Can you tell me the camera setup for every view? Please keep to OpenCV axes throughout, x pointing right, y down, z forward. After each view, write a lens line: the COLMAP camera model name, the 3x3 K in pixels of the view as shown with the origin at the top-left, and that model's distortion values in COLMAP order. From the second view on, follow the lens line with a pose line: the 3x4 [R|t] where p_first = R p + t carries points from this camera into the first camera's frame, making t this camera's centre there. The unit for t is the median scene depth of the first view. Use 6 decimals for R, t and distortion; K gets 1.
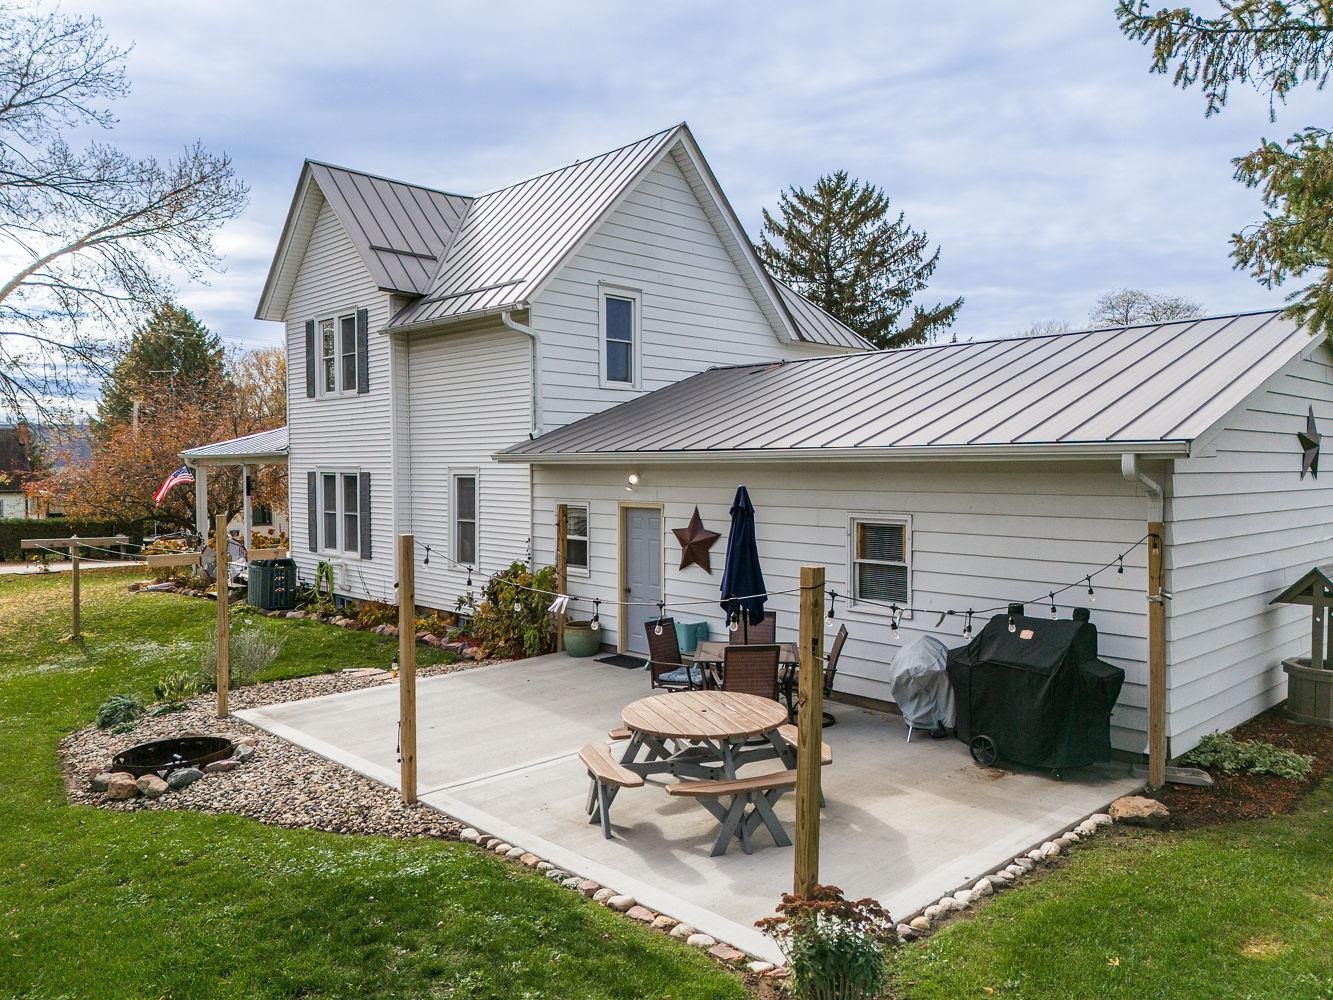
lens RADIAL K [[992.5, 0, 664.2], [0, 992.5, 463.0], [0, 0, 1]] dist [0.209161, -0.499819]
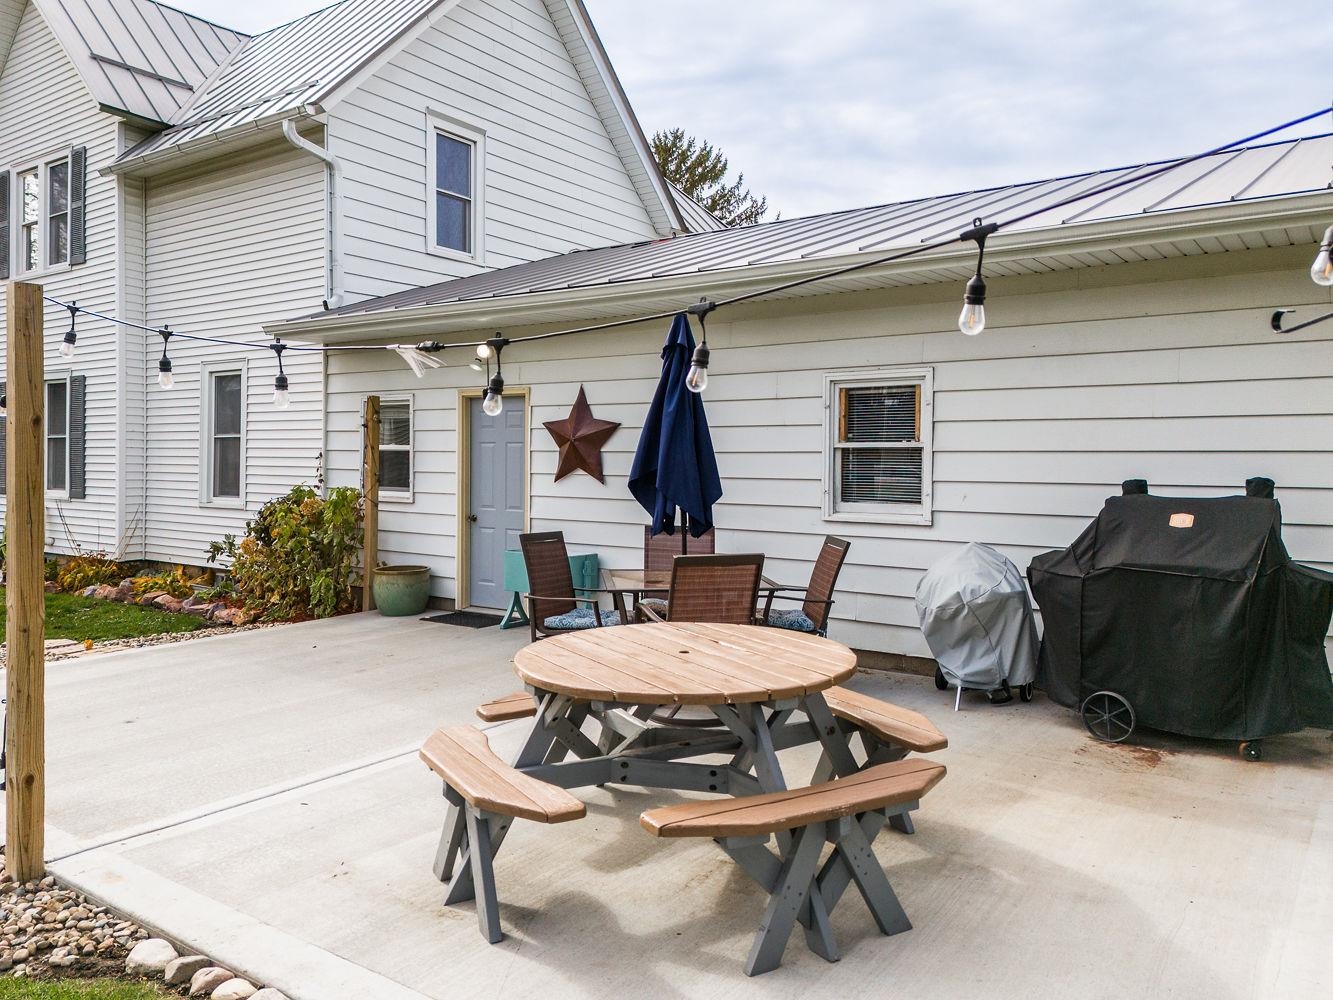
lens RADIAL K [[1007.1, 0, 666.9], [0, 1007.1, 449.3], [0, 0, 1]] dist [0.064280, -0.043963]
pose [[0.982118, 0.011666, 0.187906, -0.035983], [-0.009395, 0.999872, -0.012970, 0.088386], [-0.188033, 0.010973, 0.982101, 0.295780]]
